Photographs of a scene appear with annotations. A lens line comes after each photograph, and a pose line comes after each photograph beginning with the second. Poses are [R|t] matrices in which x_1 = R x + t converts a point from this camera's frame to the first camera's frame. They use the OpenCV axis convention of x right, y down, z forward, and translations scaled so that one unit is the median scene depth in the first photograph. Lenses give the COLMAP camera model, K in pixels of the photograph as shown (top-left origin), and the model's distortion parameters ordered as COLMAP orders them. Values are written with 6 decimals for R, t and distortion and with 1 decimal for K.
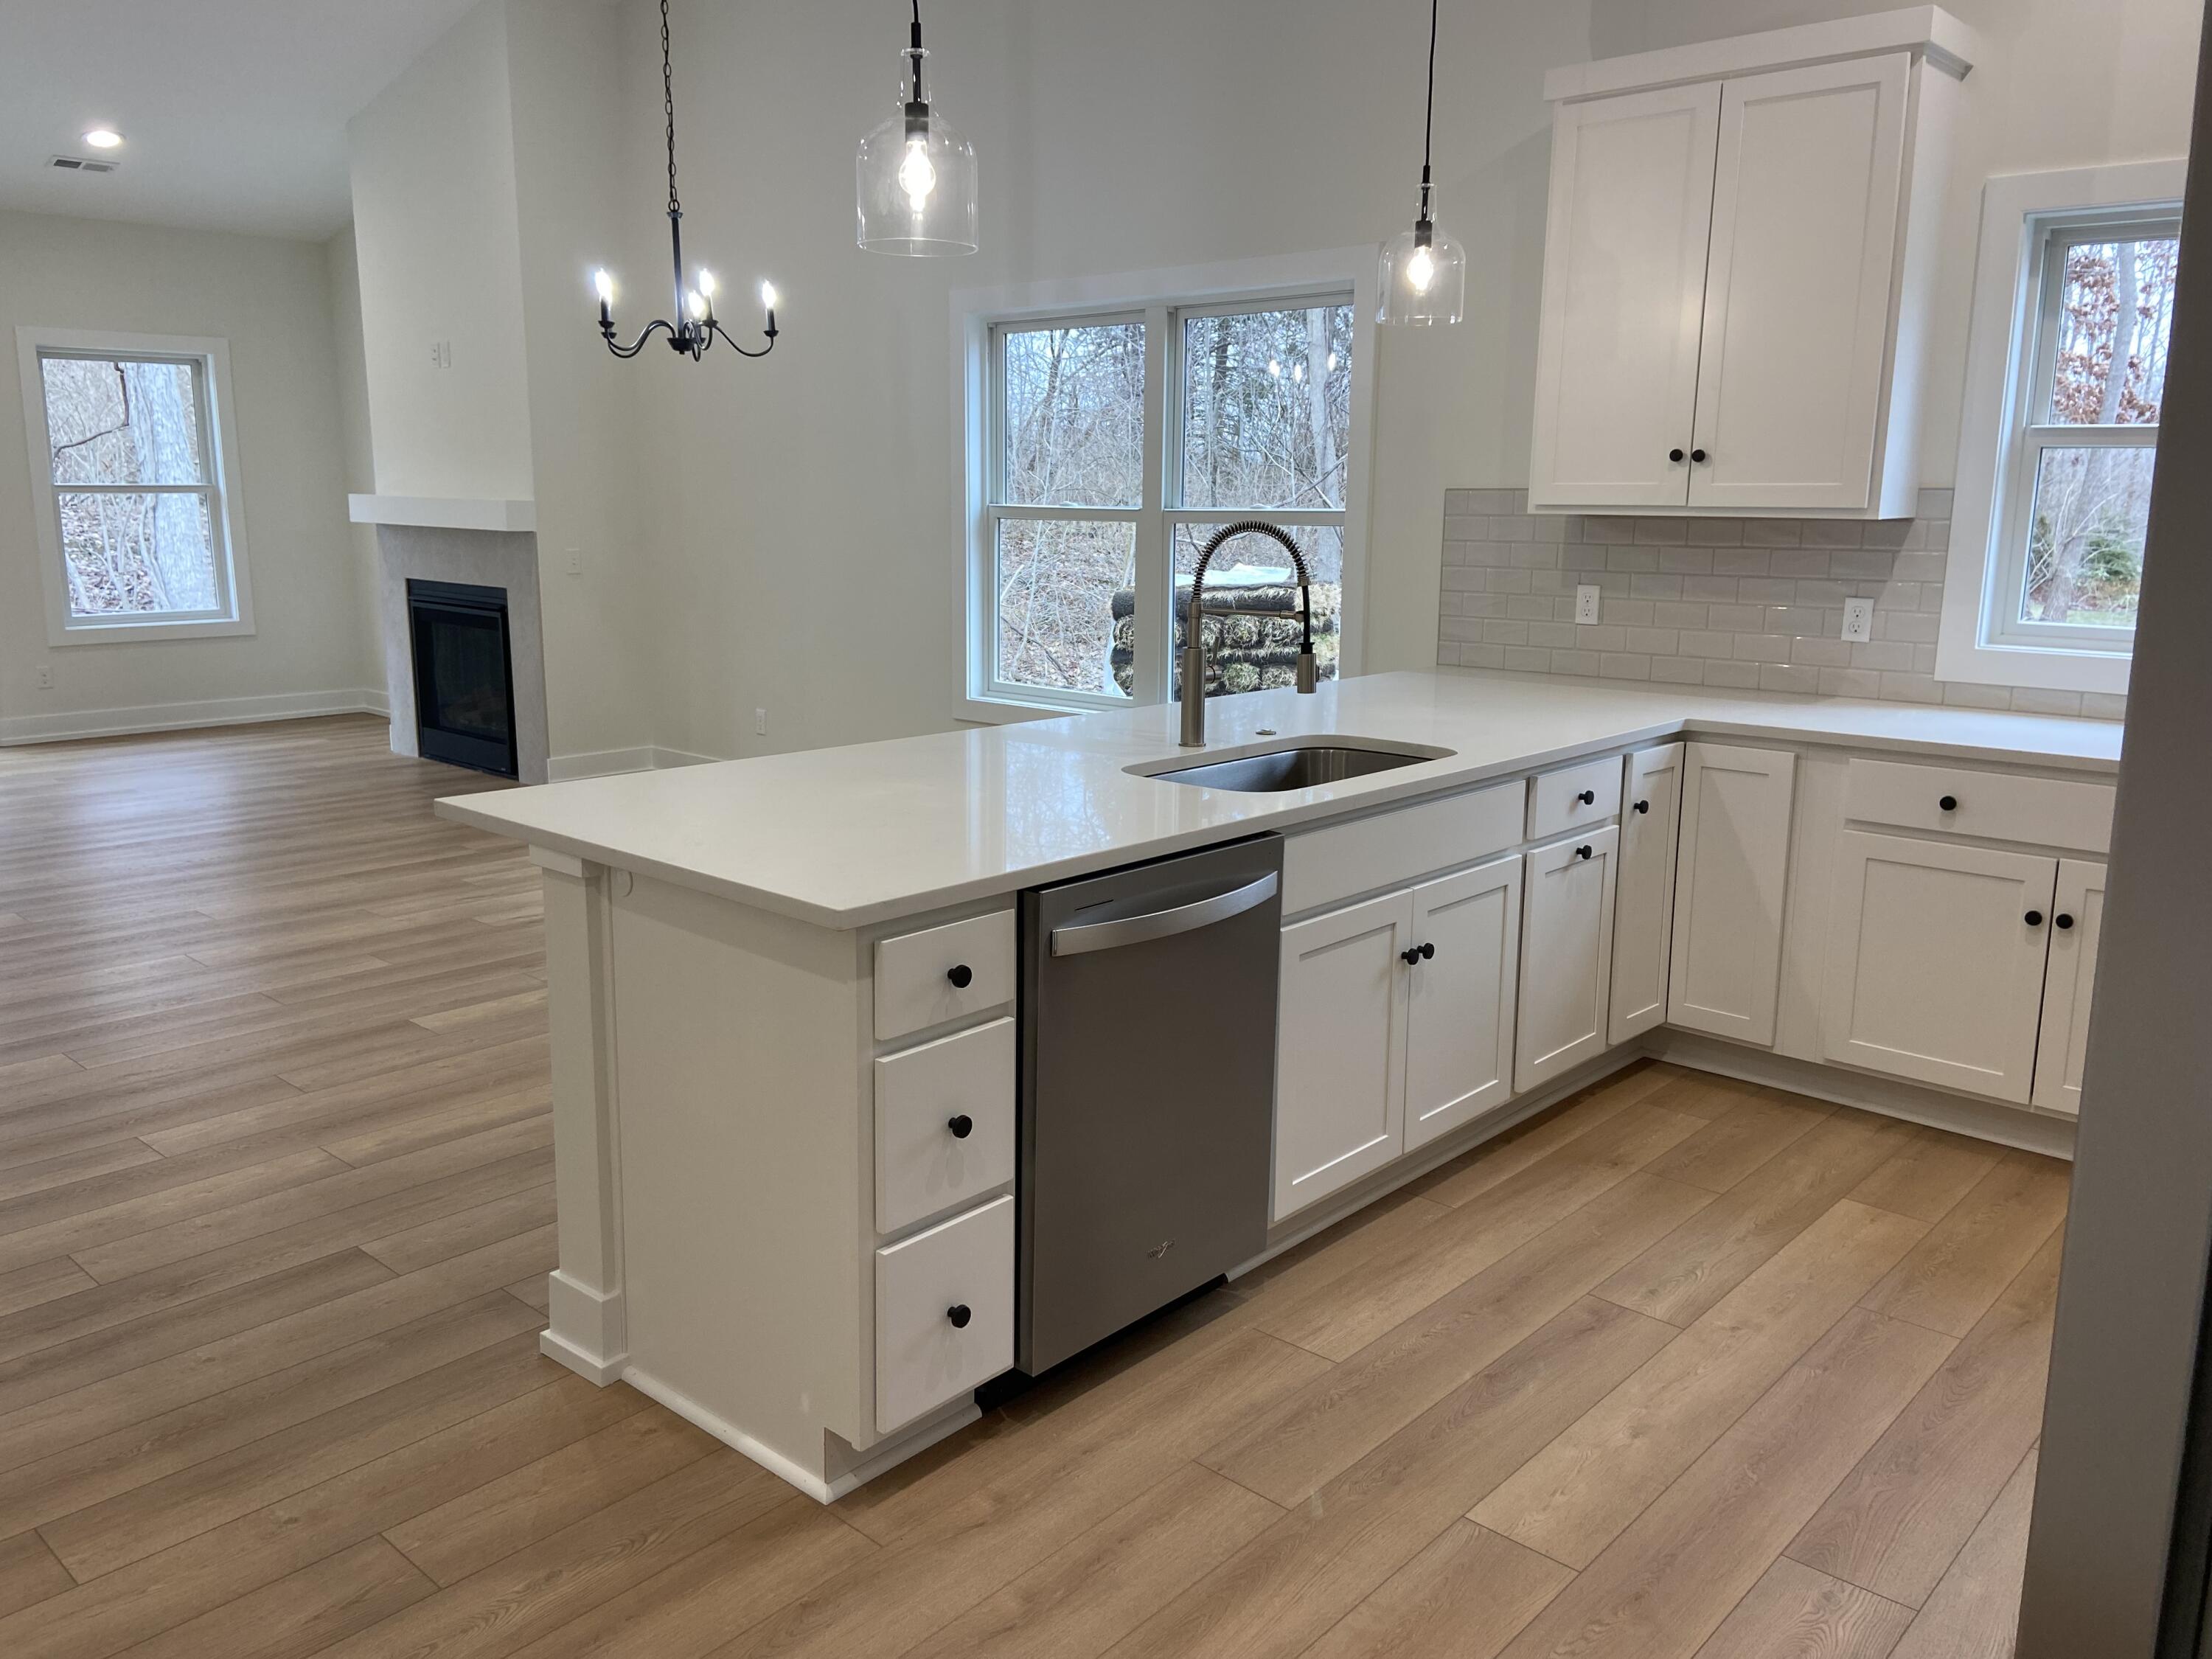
lens RADIAL K [[1686.9, 0, 1155.1], [0, 1686.9, 833.4], [0, 0, 1]] dist [0.036984, -0.015481]
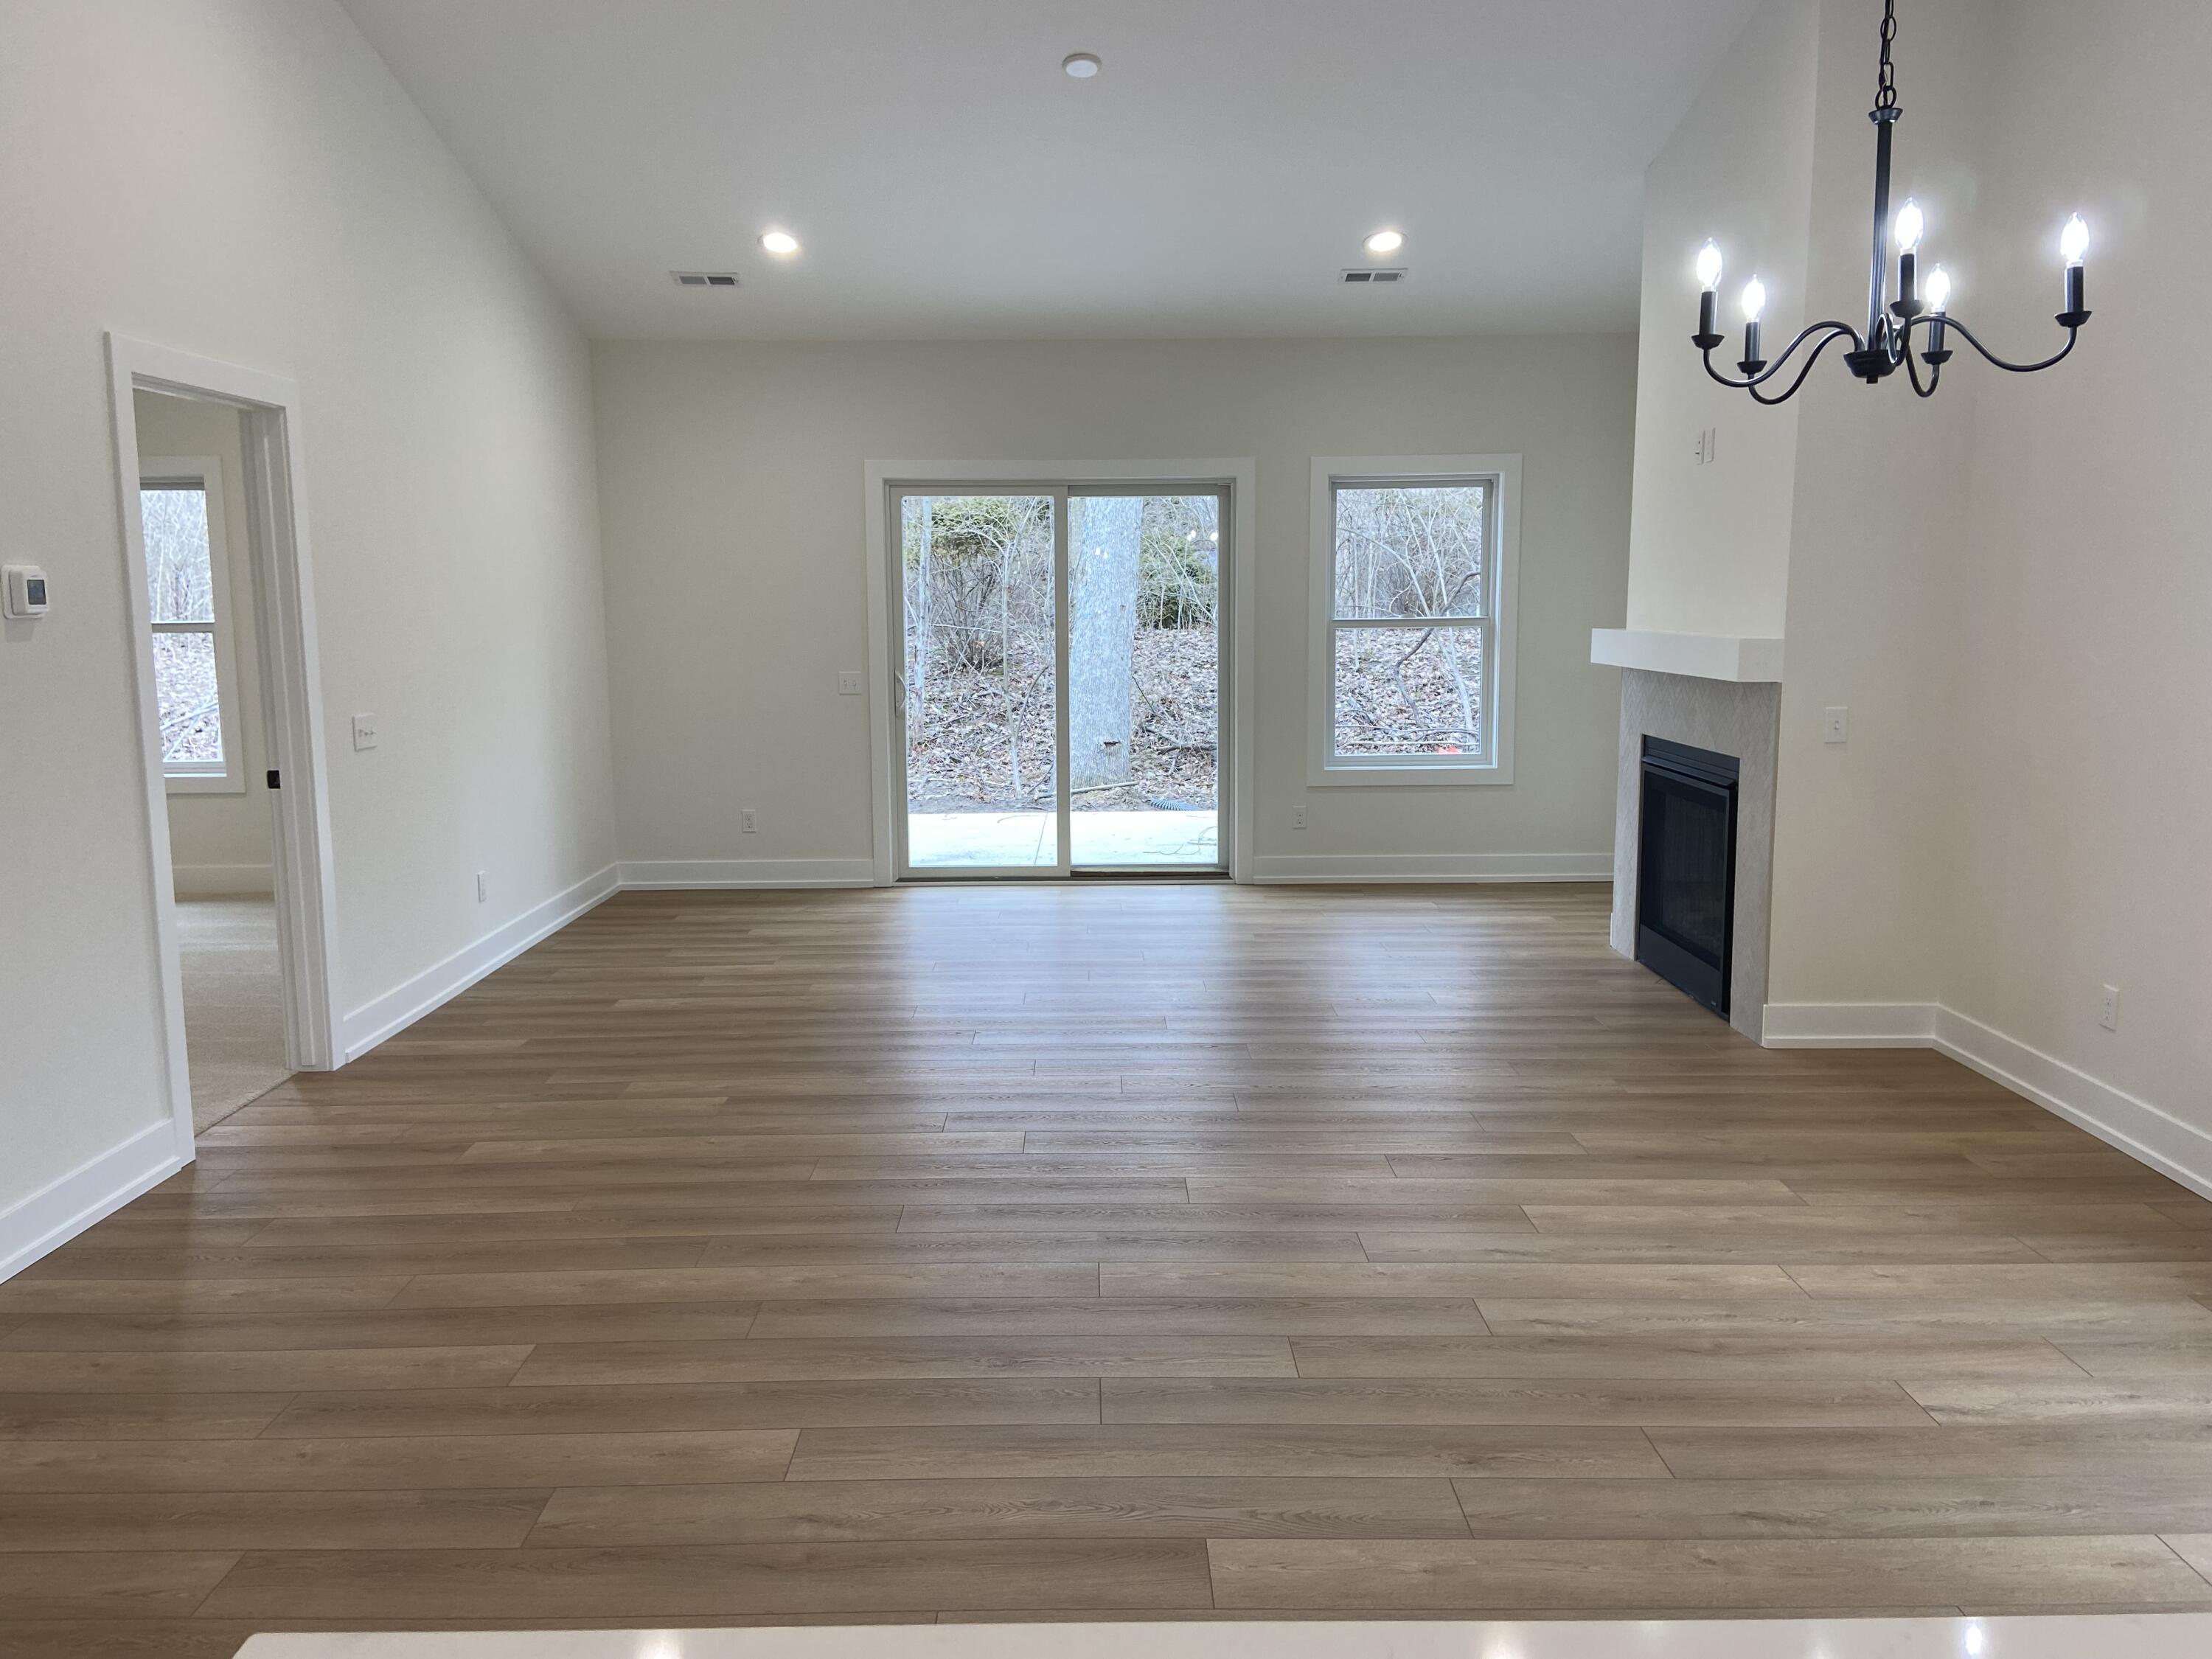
lens RADIAL K [[1686.9, 0, 1111.5], [0, 1686.9, 810.3], [0, 0, 1]] dist [0.036984, -0.015481]
pose [[0.665696, 0.078411, -0.742092, -0.025388], [-0.135466, 0.990639, -0.016847, -0.074213], [0.733824, 0.111743, 0.670086, 0.324524]]
